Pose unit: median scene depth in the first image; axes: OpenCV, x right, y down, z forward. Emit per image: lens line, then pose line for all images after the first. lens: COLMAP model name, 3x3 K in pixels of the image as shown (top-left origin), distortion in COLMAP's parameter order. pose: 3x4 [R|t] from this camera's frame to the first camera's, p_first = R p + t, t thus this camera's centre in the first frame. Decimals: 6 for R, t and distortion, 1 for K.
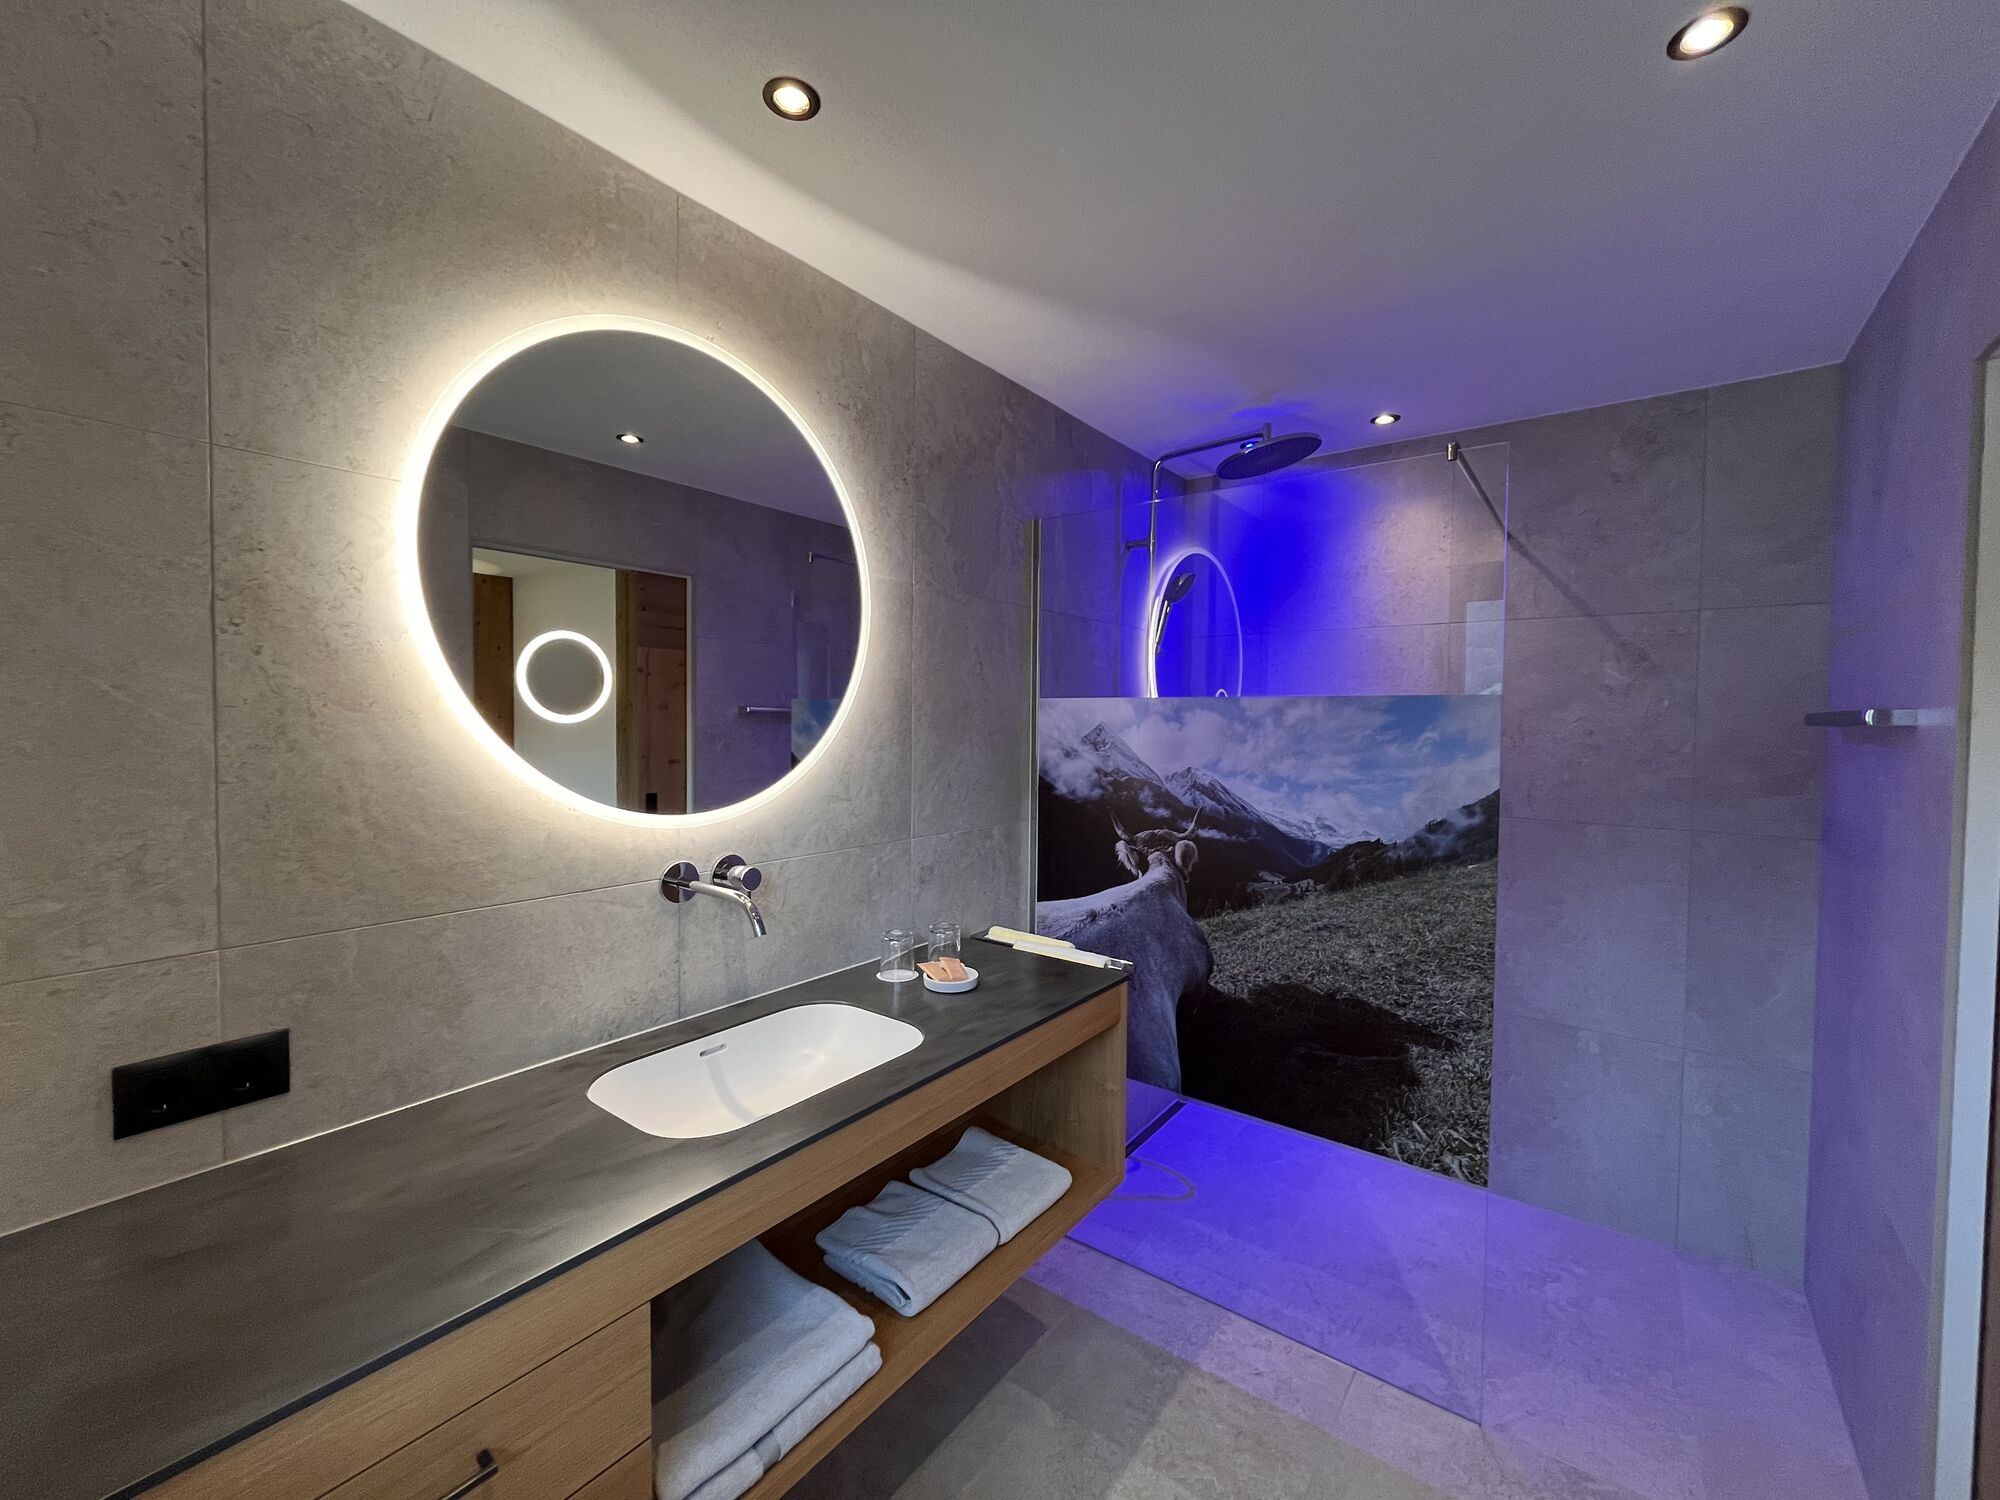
lens RADIAL K [[812.6, 0, 1000.3], [0, 812.6, 743.6], [0, 0, 1]] dist [-0.000574, -0.000265]
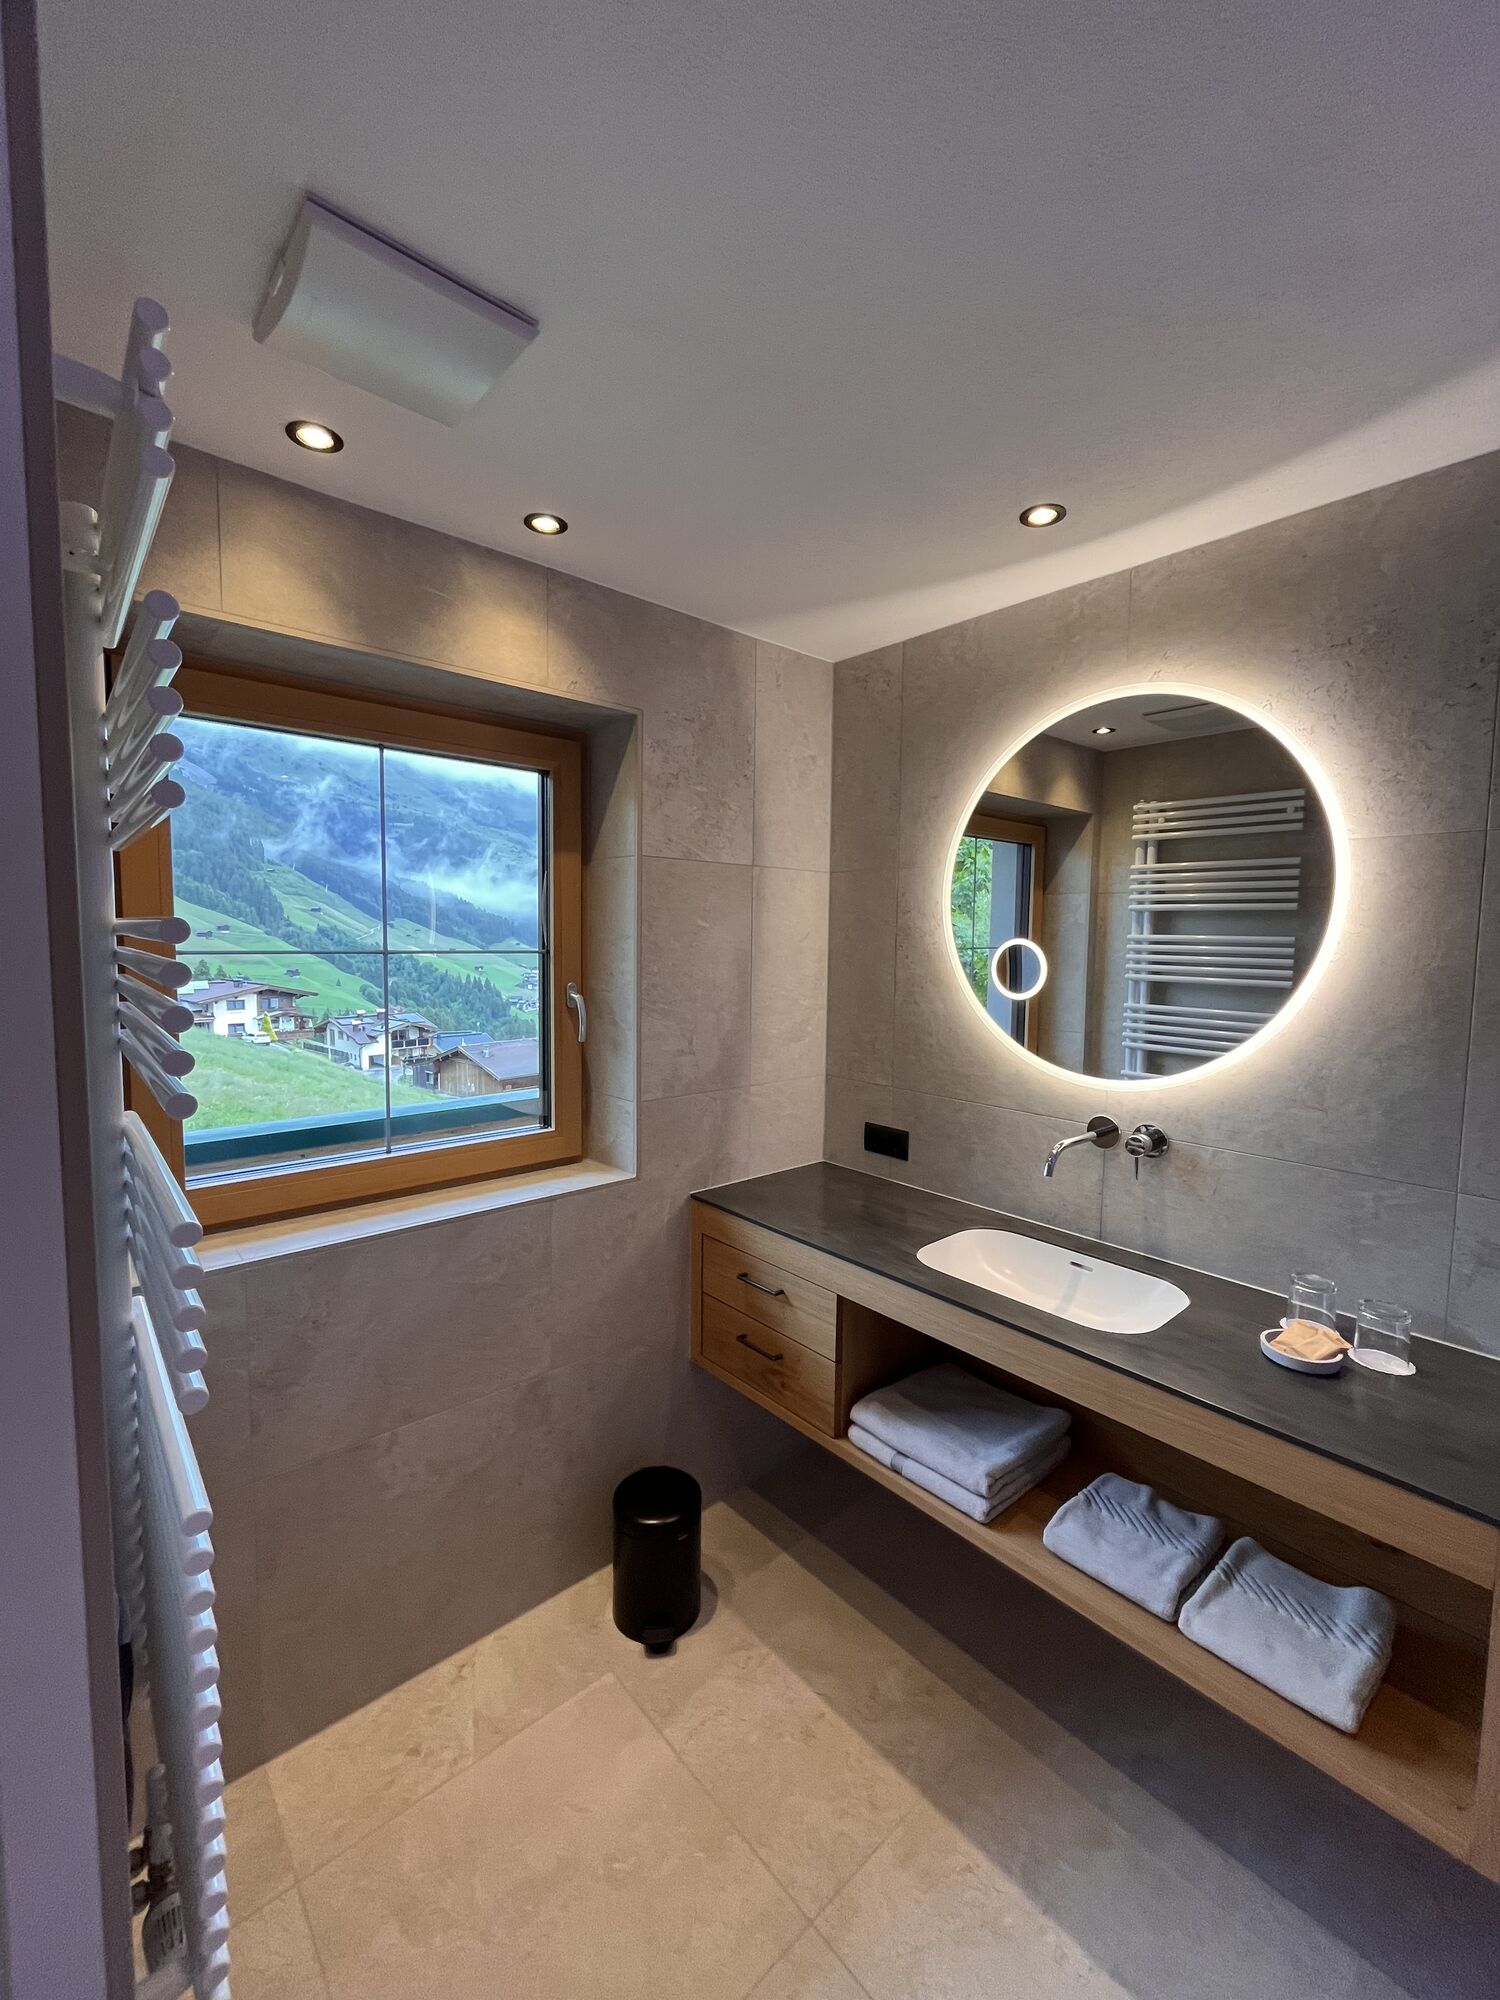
lens RADIAL K [[812.6, 0, 750.0], [0, 812.6, 1000.0], [0, 0, 1]] dist [-0.000574, -0.000265]
pose [[-0.191493, 0.066370, -0.979247, 0.921250], [-0.044561, 0.996094, 0.076225, -0.102407], [0.980482, 0.058233, -0.187788, 0.692286]]
